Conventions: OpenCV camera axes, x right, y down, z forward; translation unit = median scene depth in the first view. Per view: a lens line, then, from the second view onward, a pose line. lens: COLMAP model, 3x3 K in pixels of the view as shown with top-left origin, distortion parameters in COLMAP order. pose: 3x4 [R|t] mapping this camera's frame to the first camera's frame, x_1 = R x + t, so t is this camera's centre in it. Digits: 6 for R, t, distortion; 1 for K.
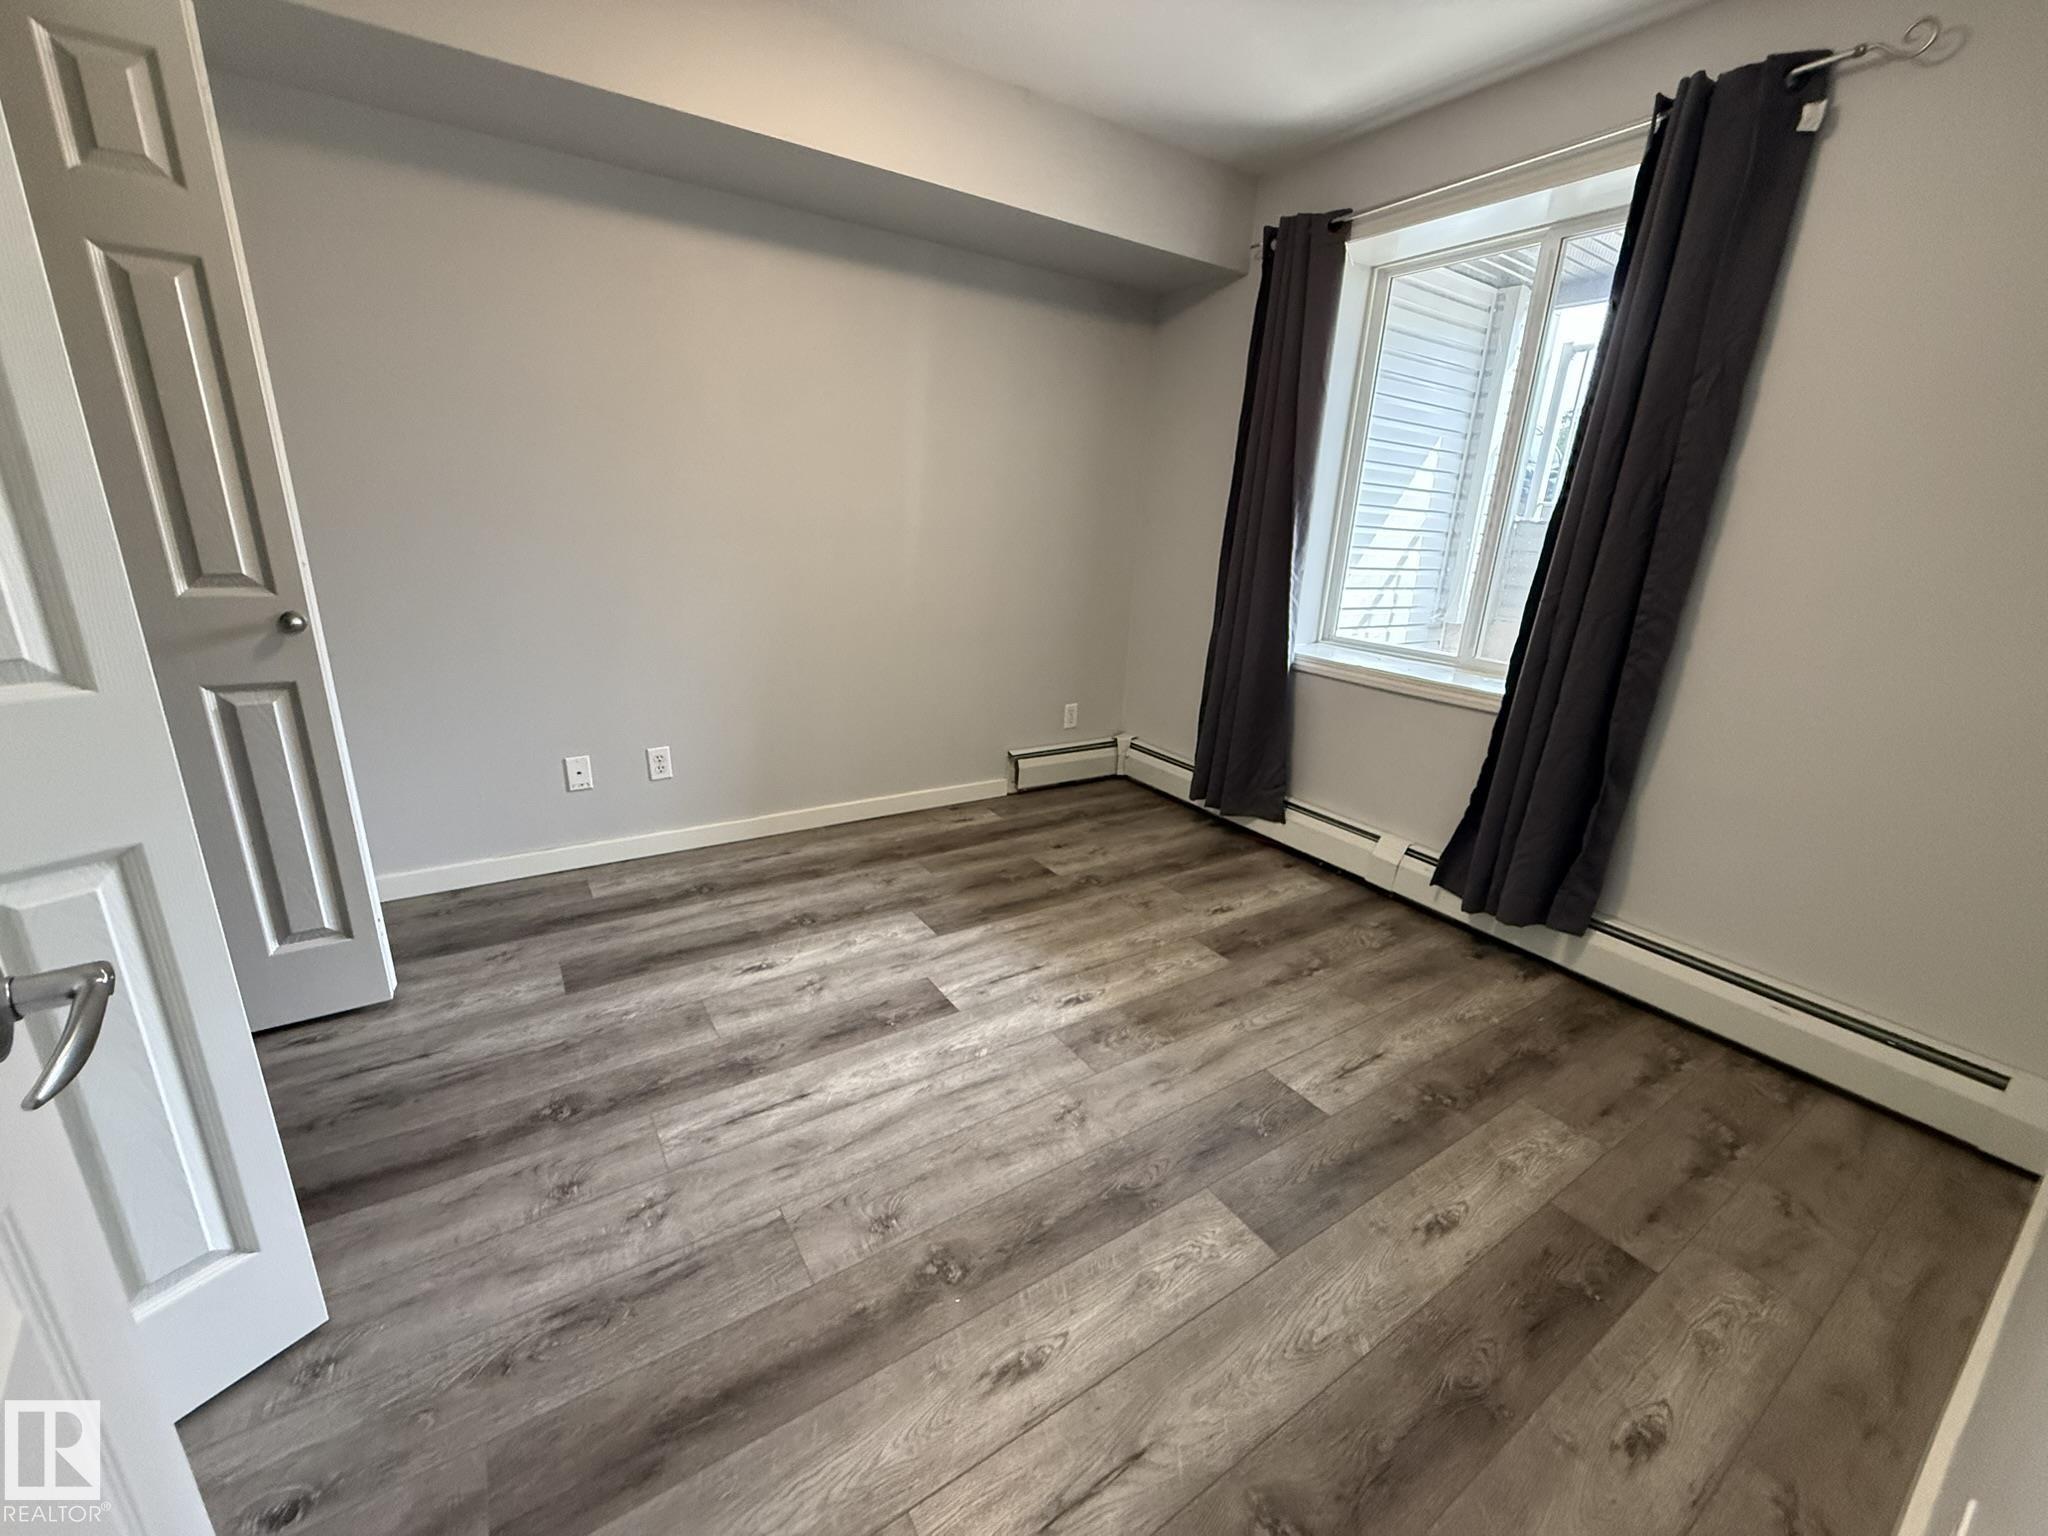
lens RADIAL K [[805.8, 0, 1020.2], [0, 805.8, 771.3], [0, 0, 1]] dist [-0.000794, -0.000135]
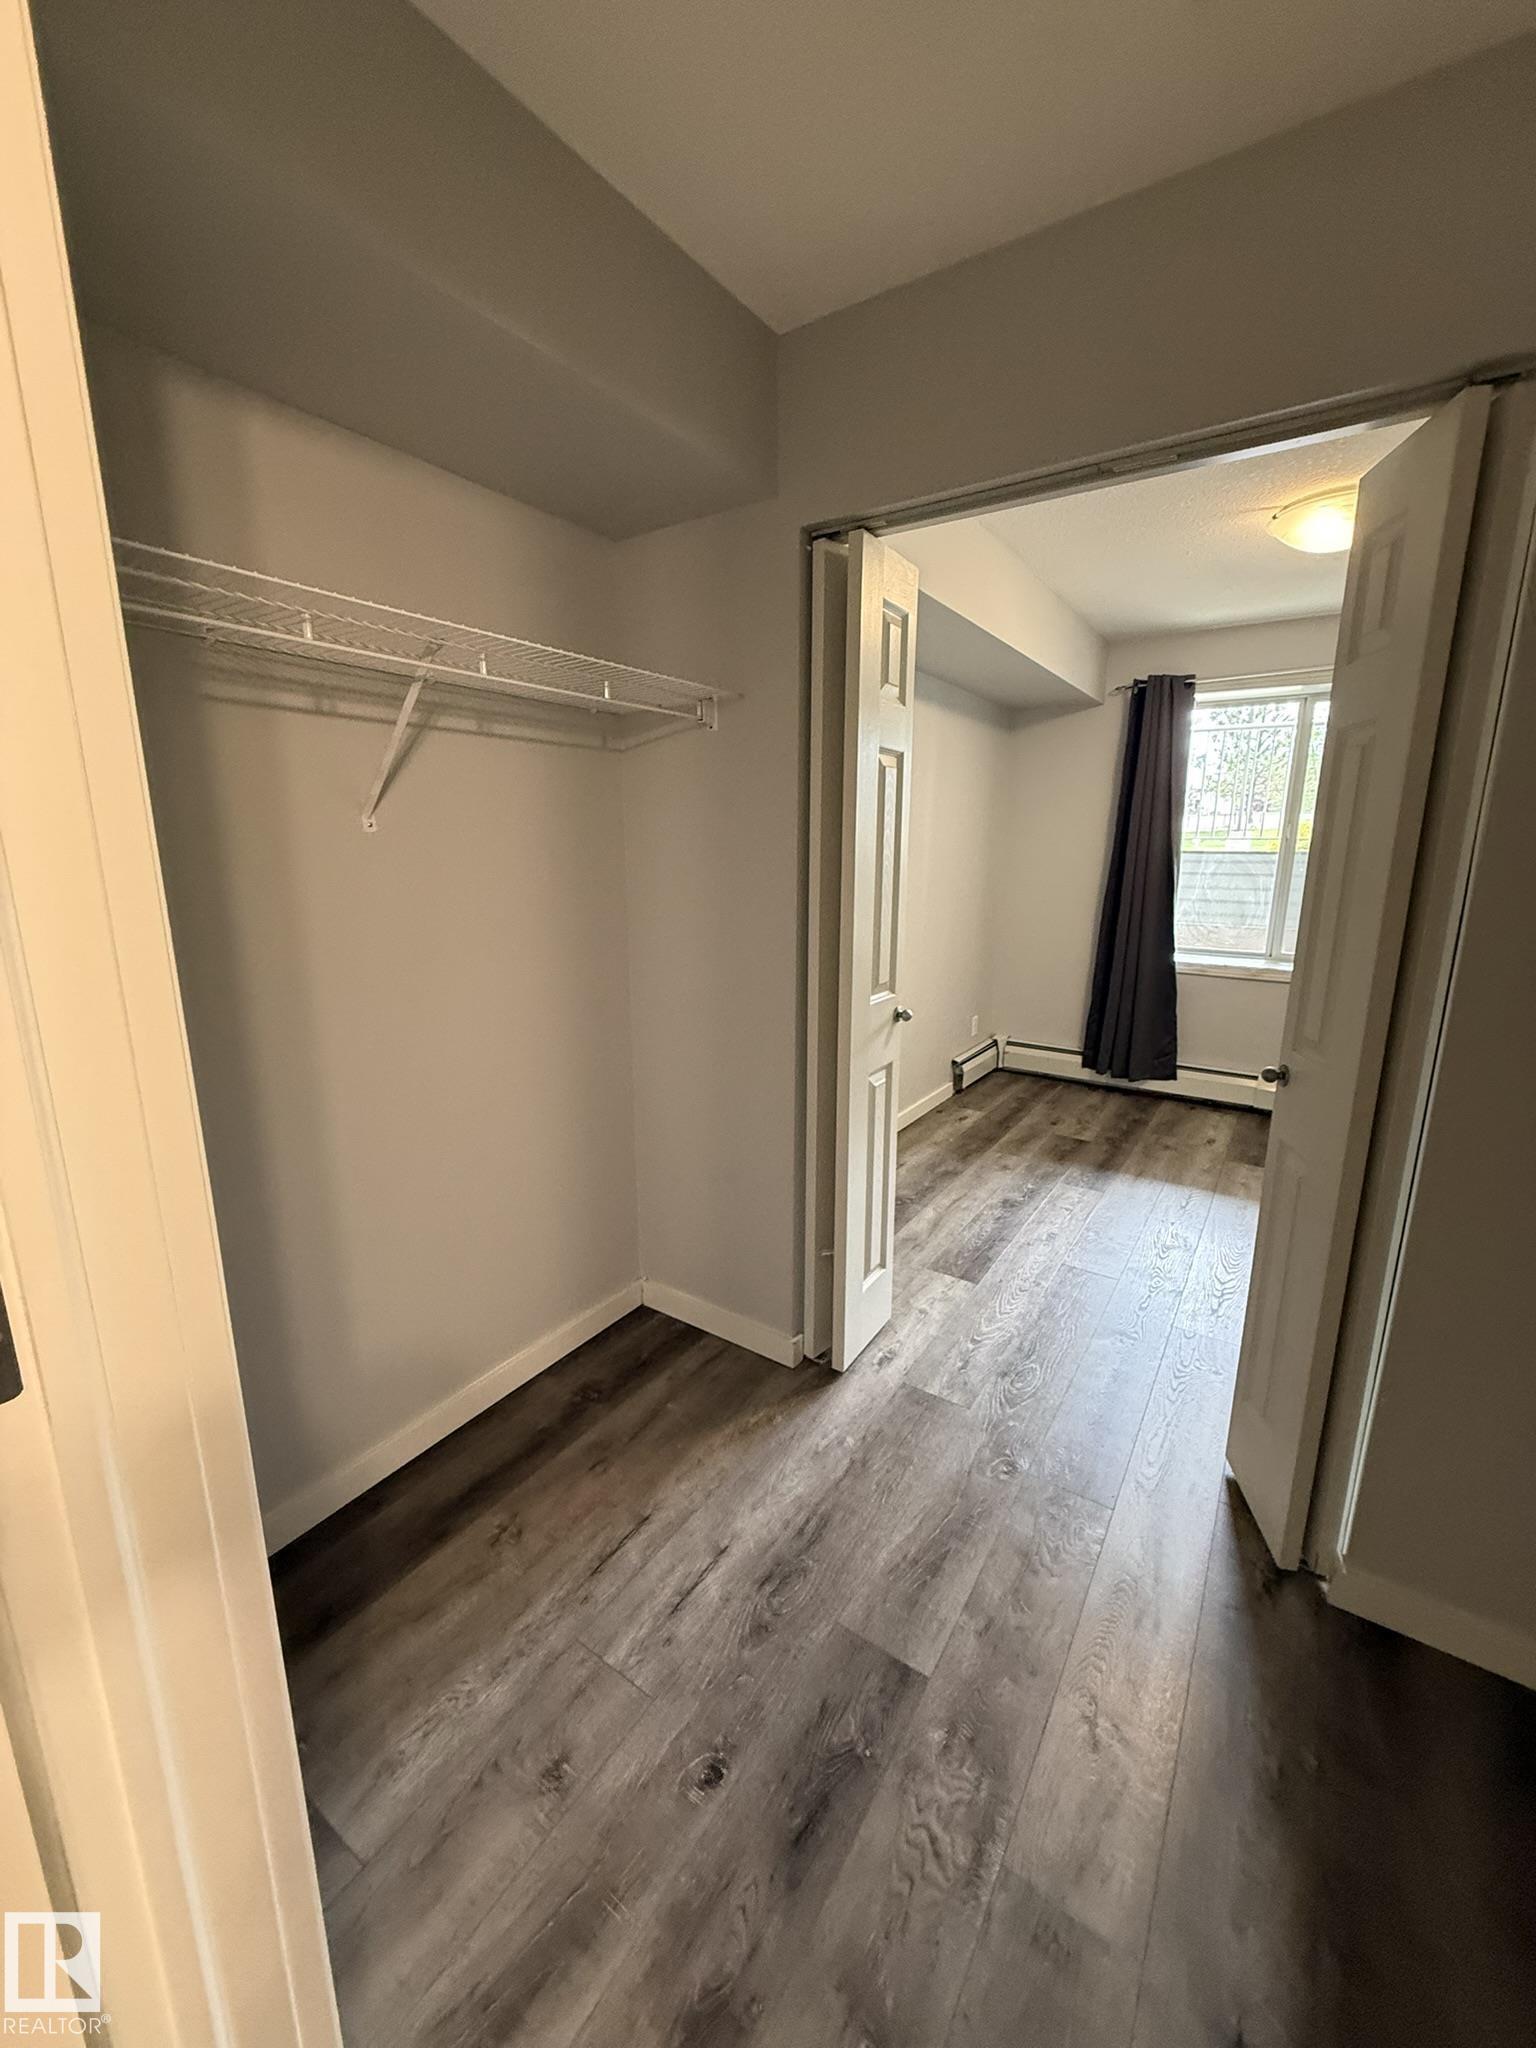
lens RADIAL K [[805.8, 0, 778.7], [0, 805.8, 1012.6], [0, 0, 1]] dist [-0.000794, -0.000135]
pose [[0.920608, -0.119346, 0.371803, -0.837950], [0.153576, 0.986079, -0.063740, -0.068769], [-0.359020, 0.115780, 0.926121, -0.059591]]
